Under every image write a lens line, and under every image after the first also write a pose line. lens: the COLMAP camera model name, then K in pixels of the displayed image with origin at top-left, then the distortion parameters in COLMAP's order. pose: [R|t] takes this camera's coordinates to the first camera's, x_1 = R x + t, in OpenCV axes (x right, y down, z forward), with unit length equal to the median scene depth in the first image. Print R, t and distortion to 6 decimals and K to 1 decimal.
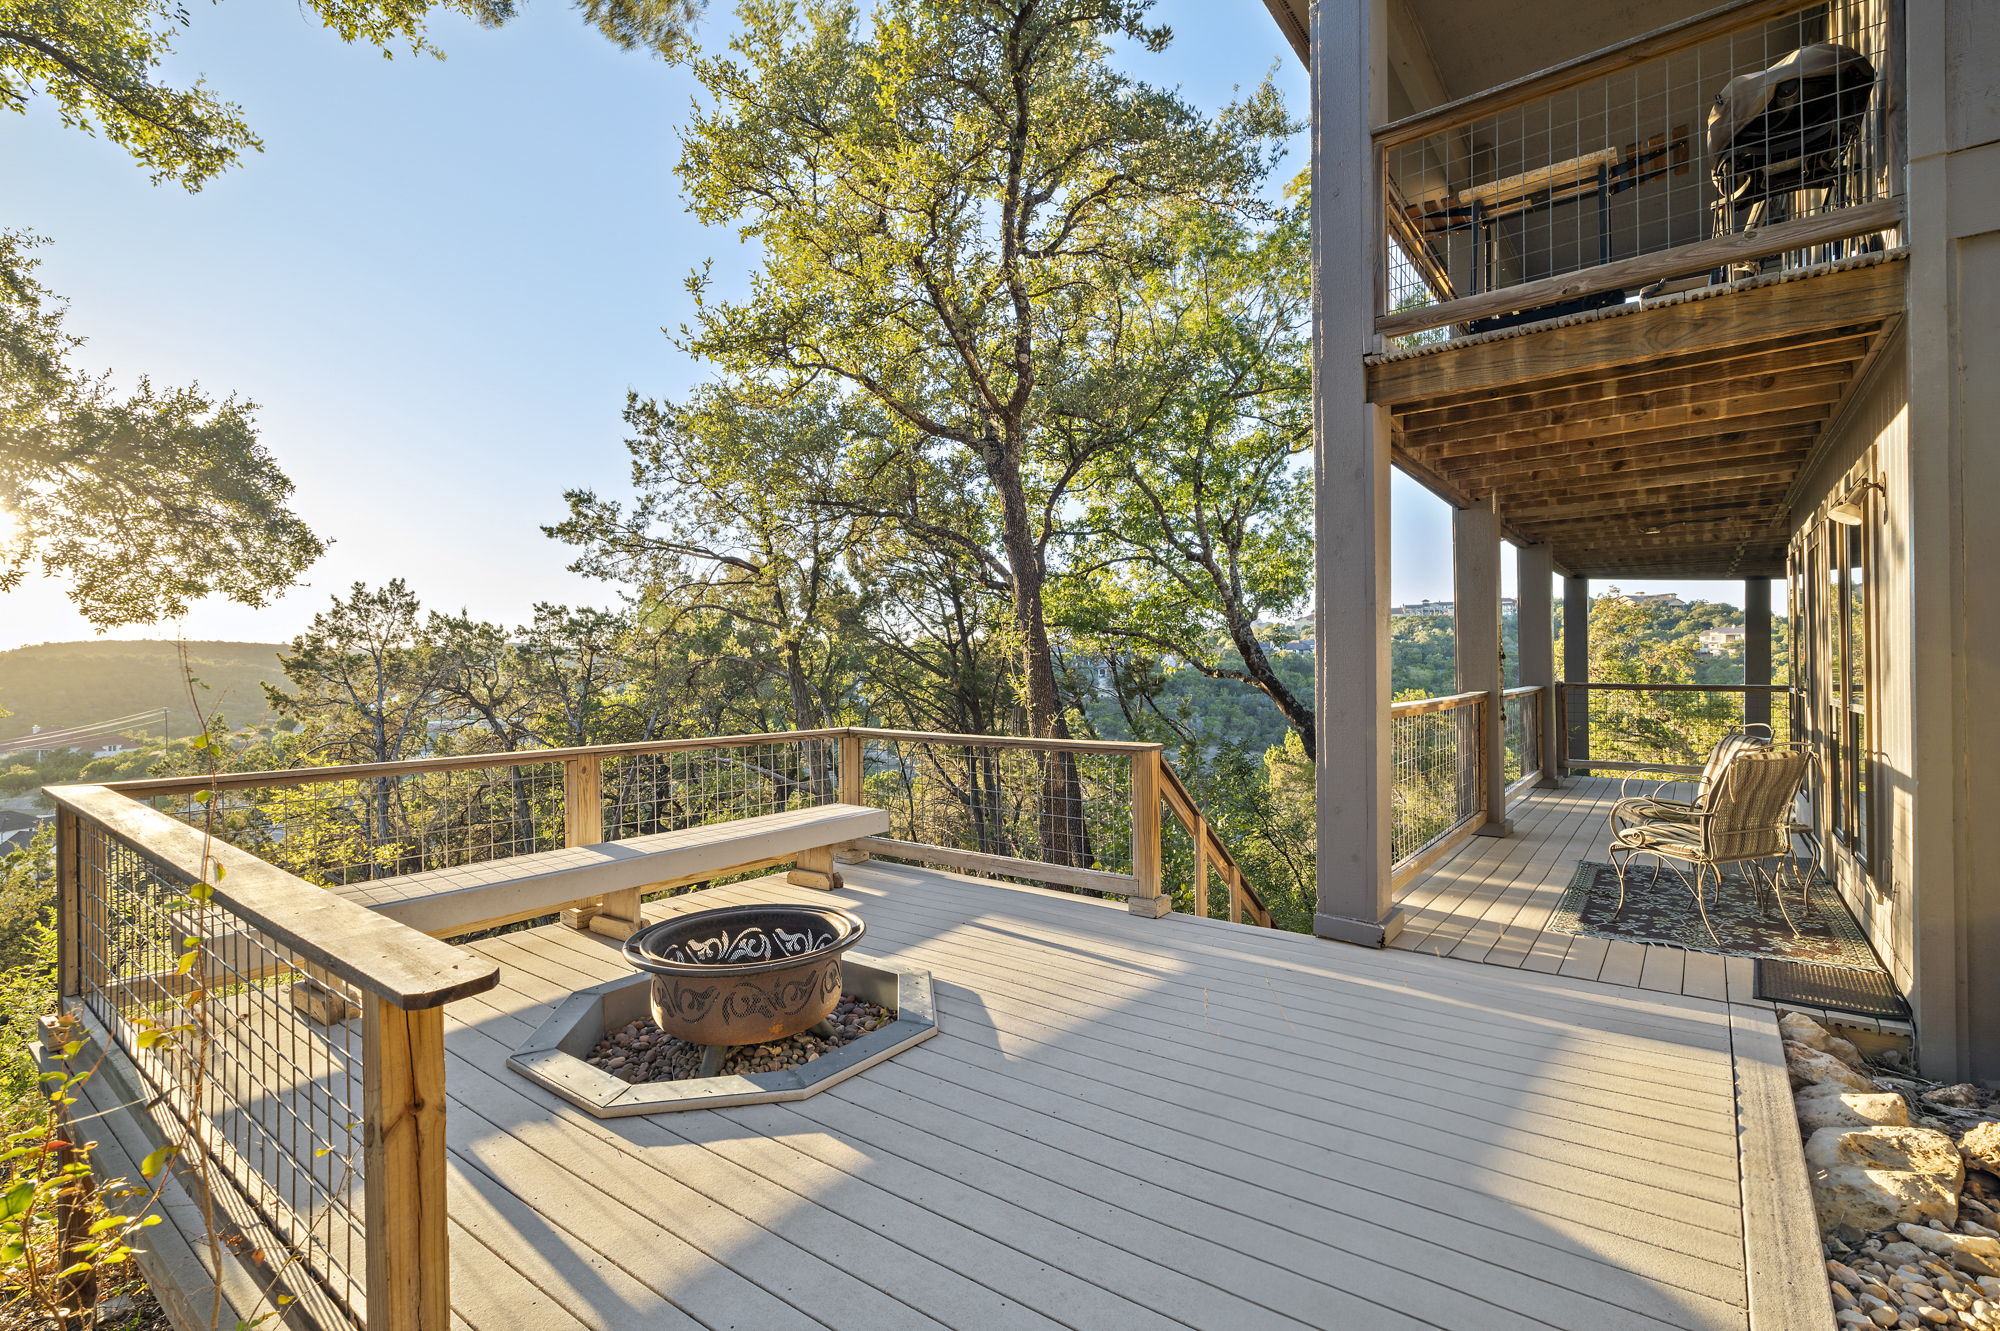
lens RADIAL K [[918.7, 0, 1000.1], [0, 918.7, 666.8], [0, 0, 1]] dist [0.003461, -0.000140]
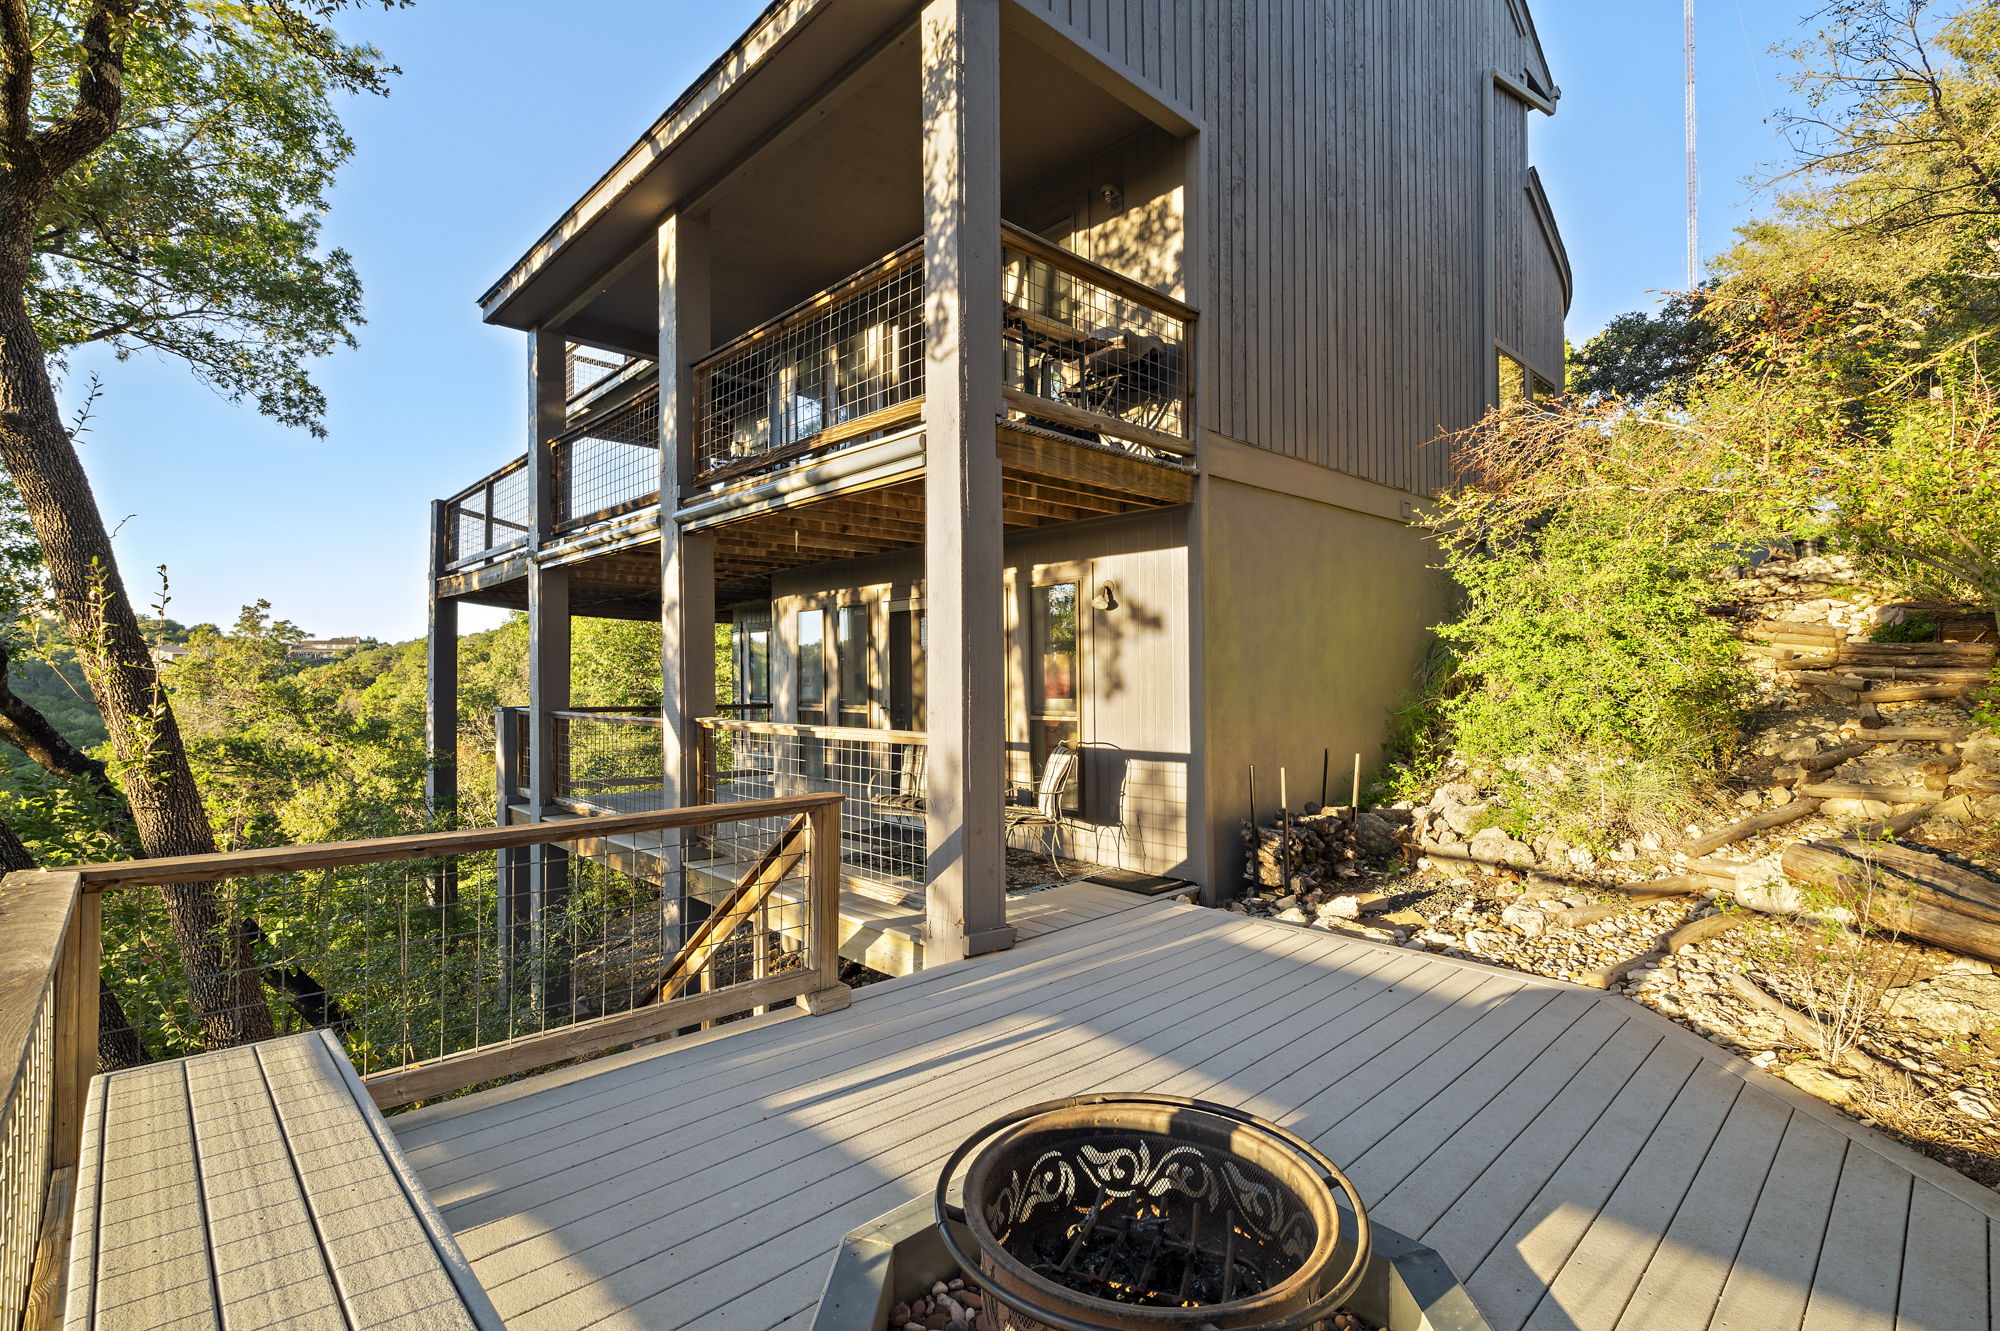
lens RADIAL K [[918.7, 0, 1006.6], [0, 918.7, 669.4], [0, 0, 1]] dist [0.003461, -0.000140]
pose [[0.143767, 0.021890, 0.989369, -0.920300], [0.000309, 0.999754, -0.022165, -0.008779], [-0.989611, 0.003493, 0.143725, 1.095793]]
